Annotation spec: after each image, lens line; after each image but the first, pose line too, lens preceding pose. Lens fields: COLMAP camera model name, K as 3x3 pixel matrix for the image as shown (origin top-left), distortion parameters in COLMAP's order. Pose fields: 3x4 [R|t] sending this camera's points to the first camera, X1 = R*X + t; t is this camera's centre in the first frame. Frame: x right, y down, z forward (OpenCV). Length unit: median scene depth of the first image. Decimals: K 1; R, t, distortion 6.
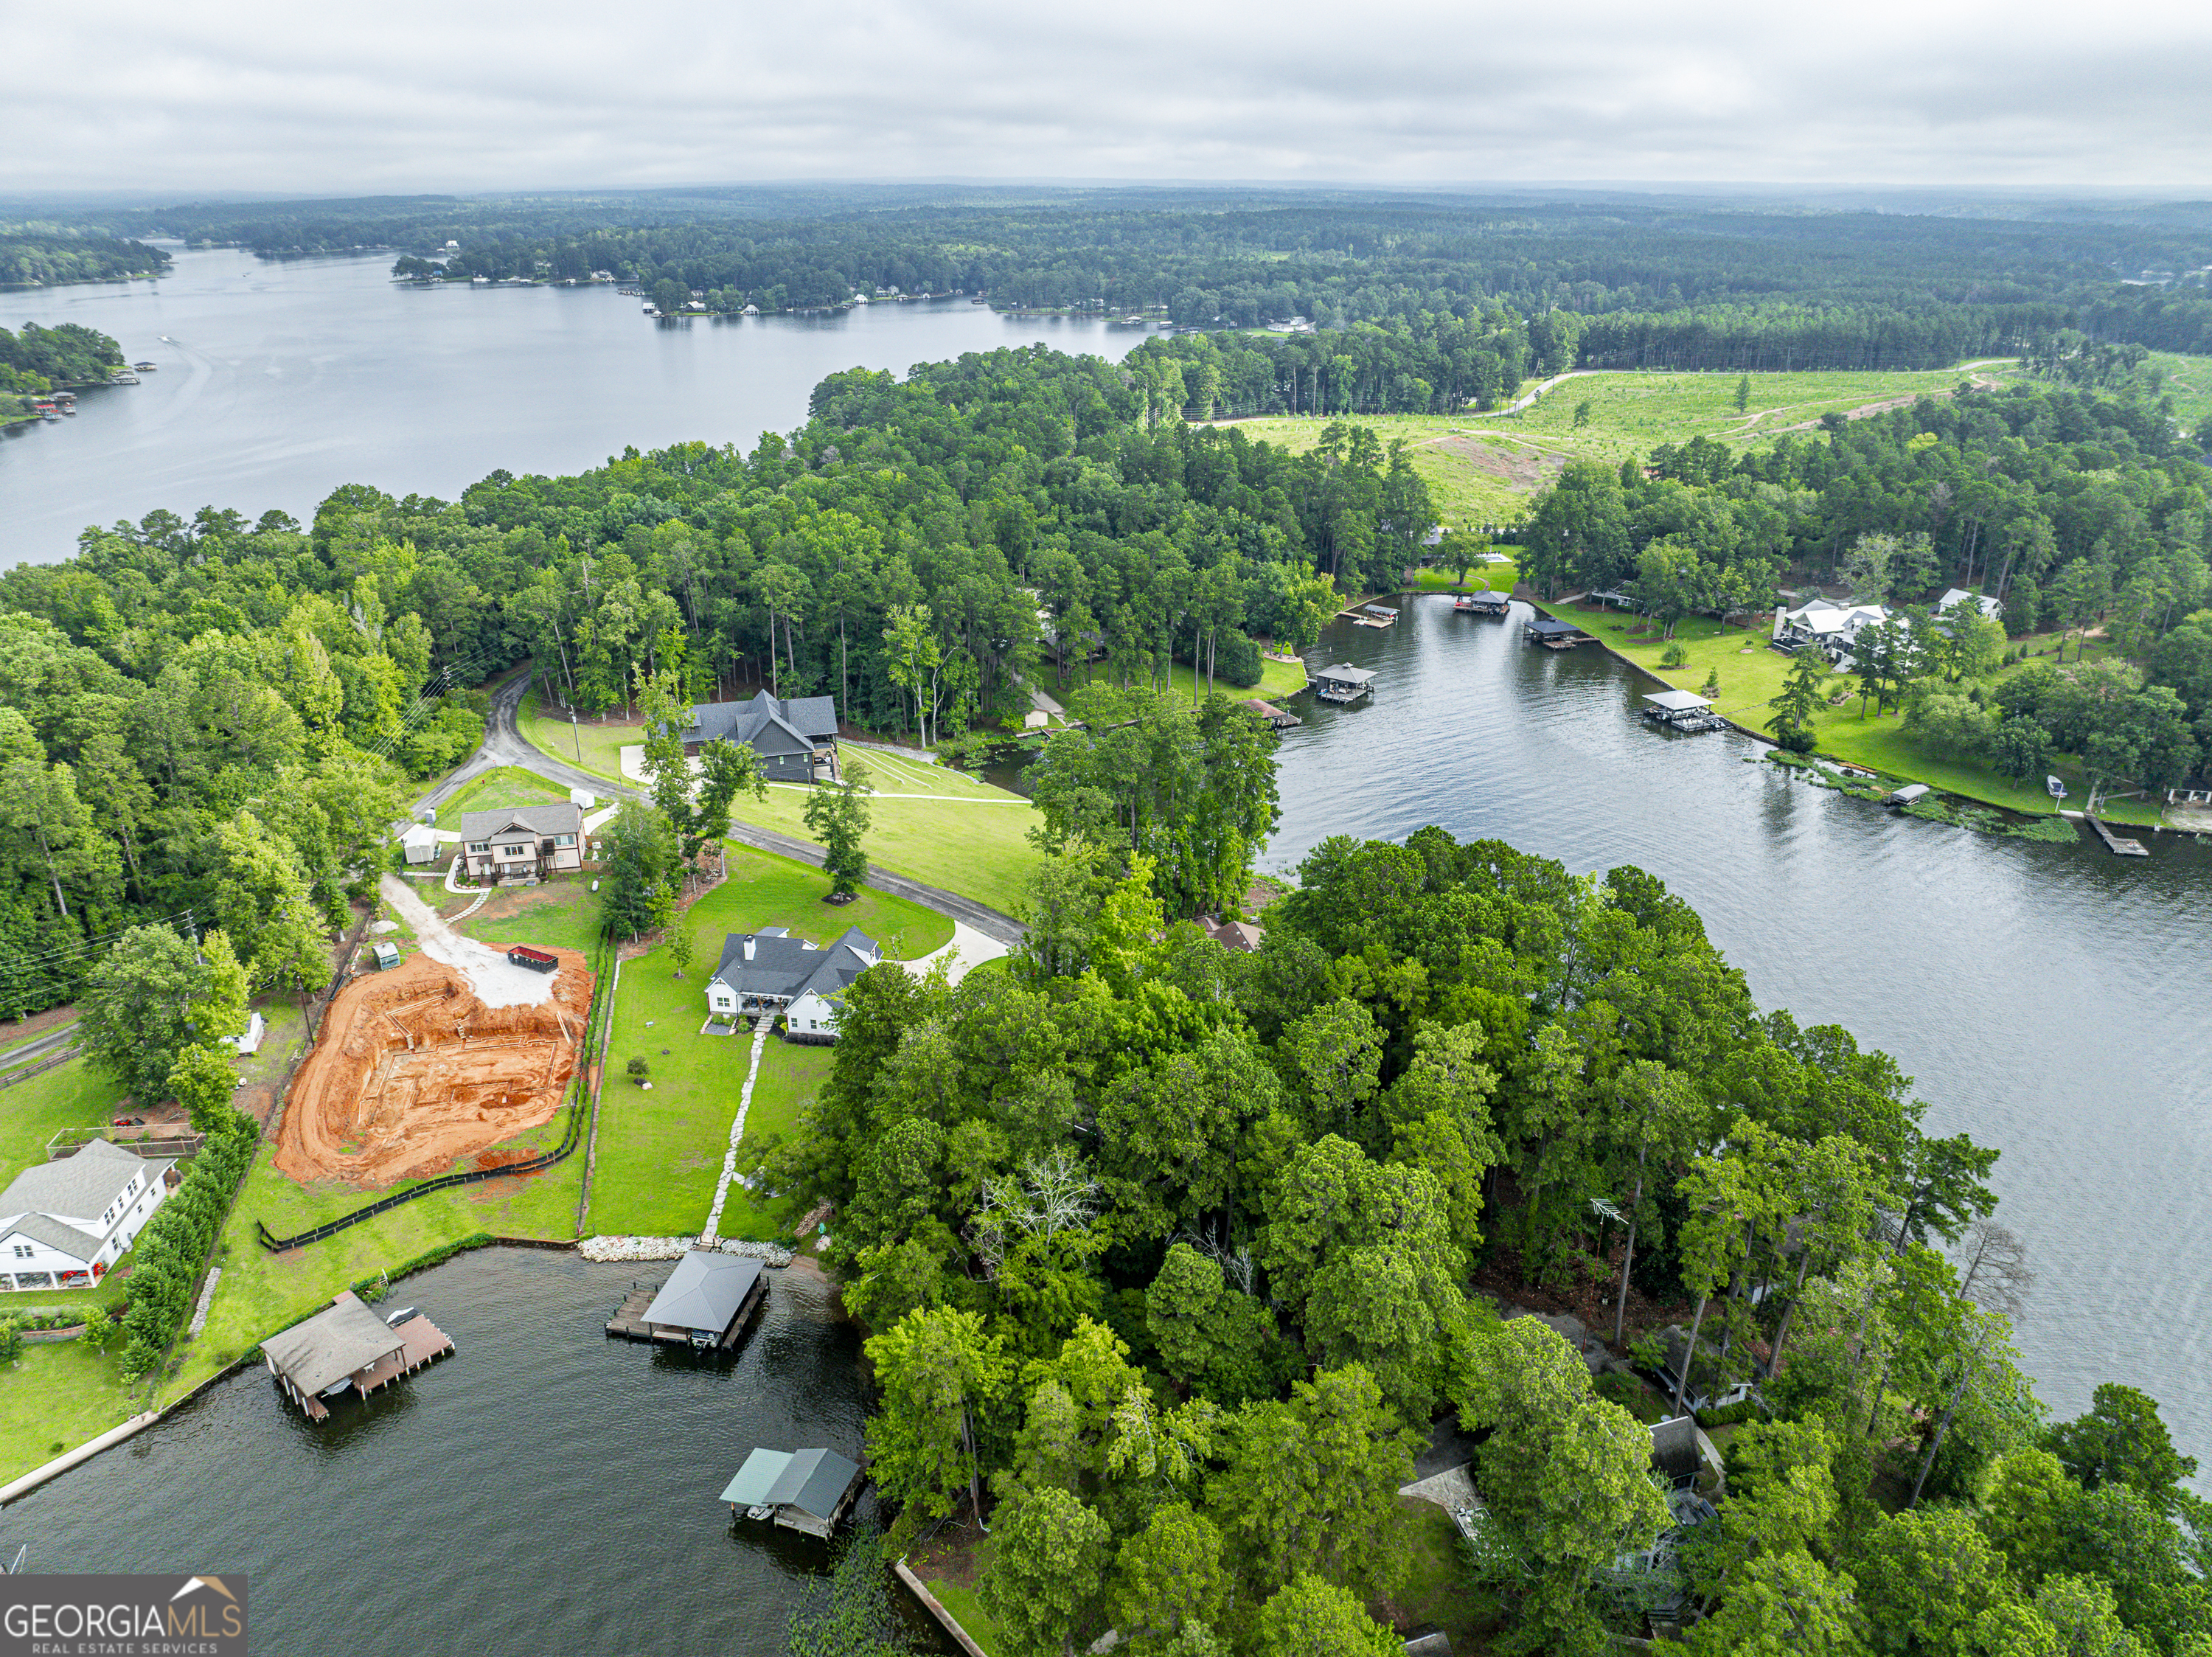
lens RADIAL K [[1551.4, 0, 1106.0], [0, 1551.4, 828.5], [0, 0, 1]] dist [-0.040308, 0.007881]
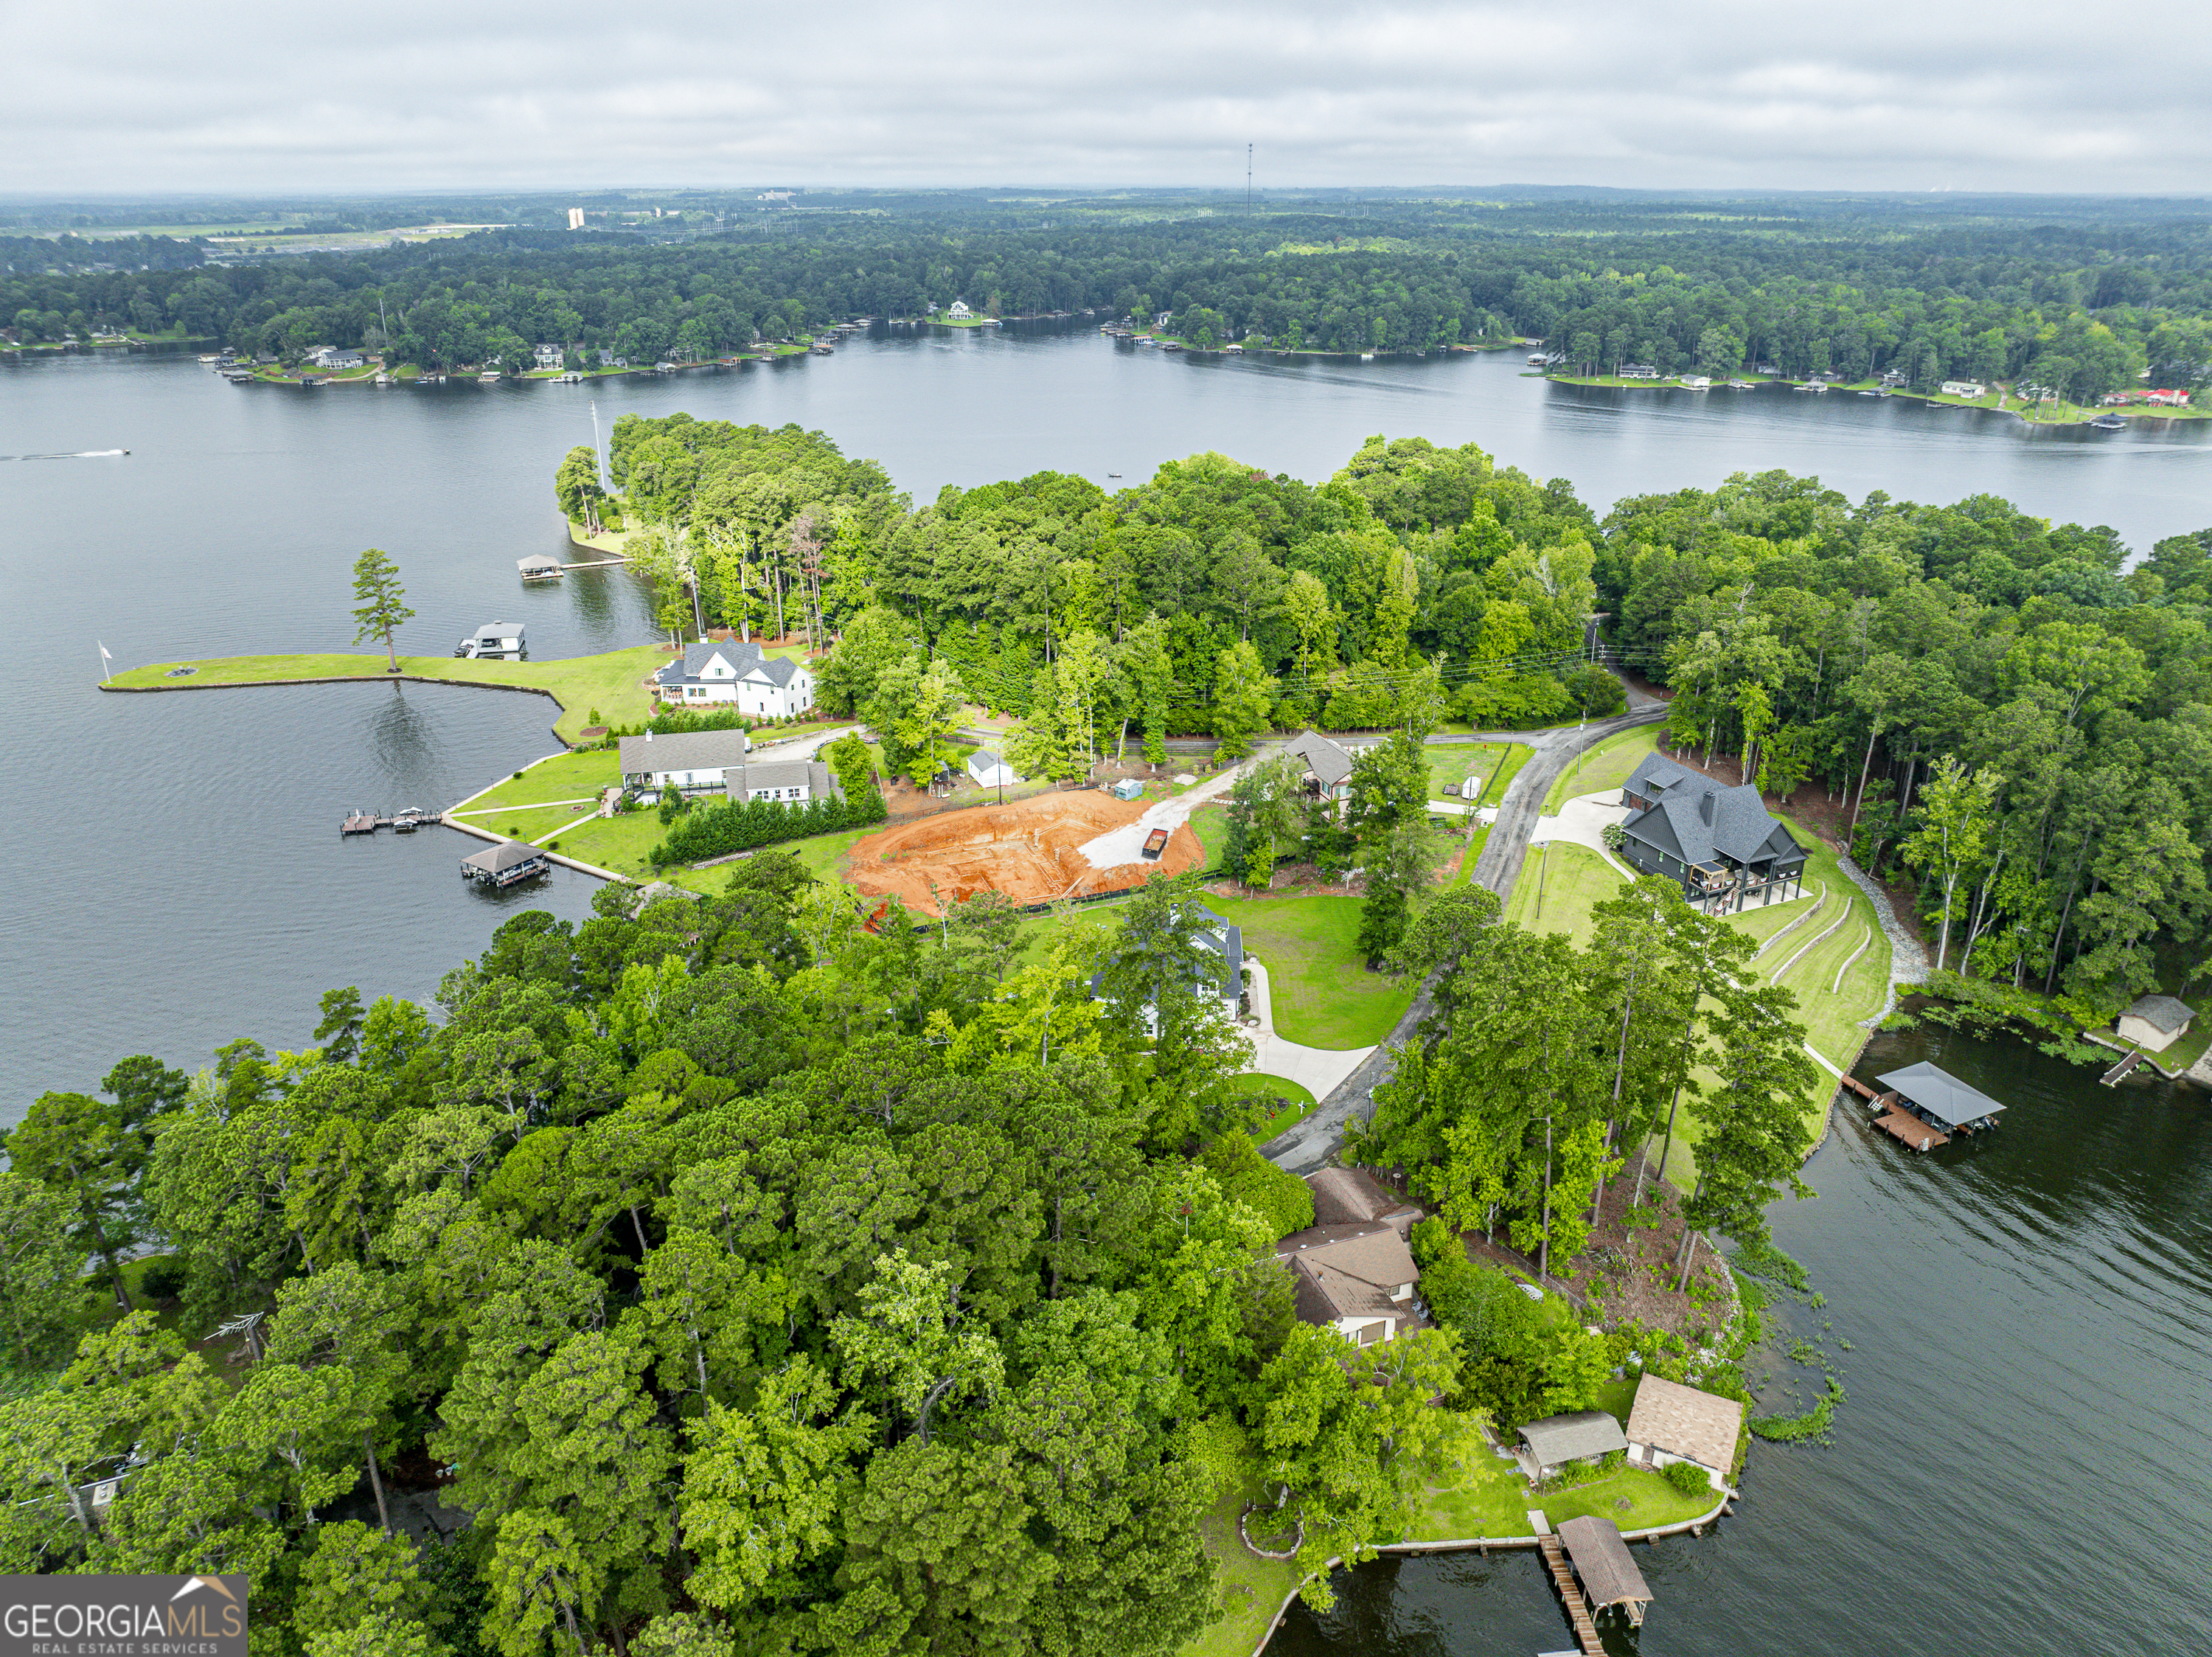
lens RADIAL K [[1552.5, 0, 1103.0], [0, 1552.5, 825.7], [0, 0, 1]] dist [-0.046133, 0.011752]
pose [[0.125863, 0.383994, -0.914717, 0.449645], [-0.386121, 0.868304, 0.311381, -0.183332], [0.913821, 0.314000, 0.257555, 0.492159]]
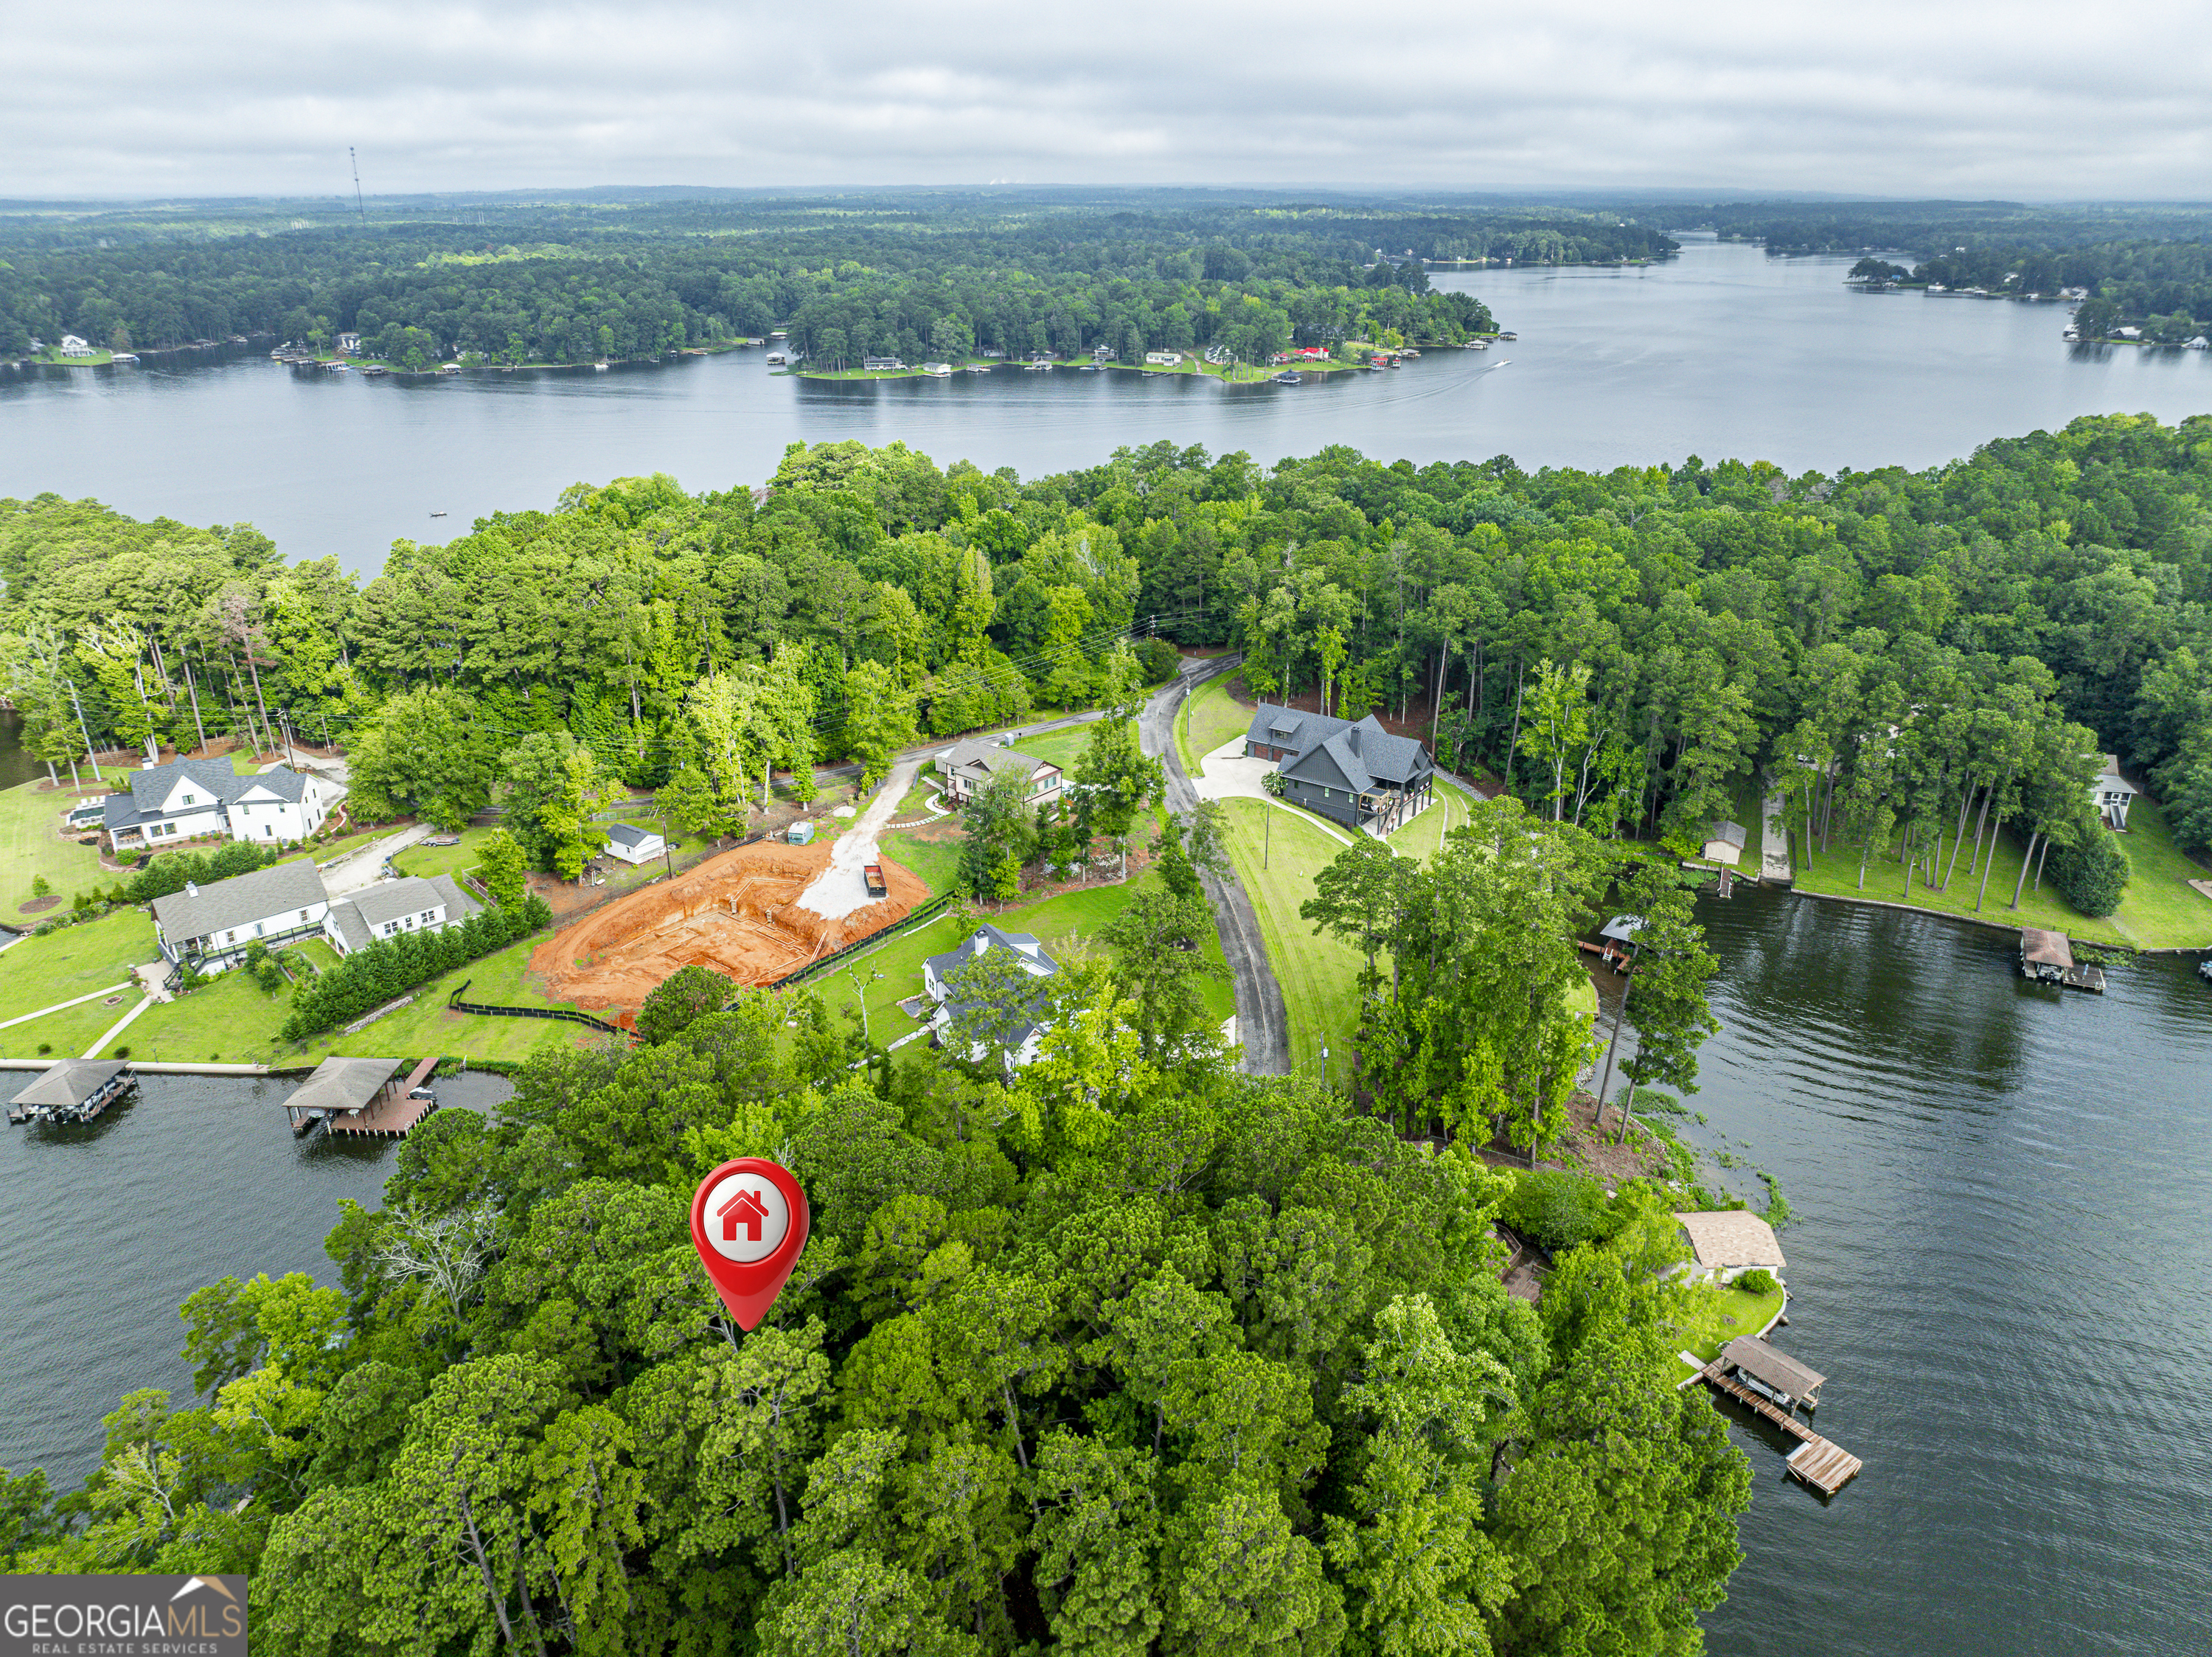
lens RADIAL K [[1552.5, 0, 1103.0], [0, 1552.5, 825.7], [0, 0, 1]] dist [-0.046133, 0.011752]
pose [[0.618838, 0.304300, -0.724183, 0.337206], [-0.307028, 0.942279, 0.133578, -0.098655], [0.723030, 0.139682, 0.676547, 0.289786]]
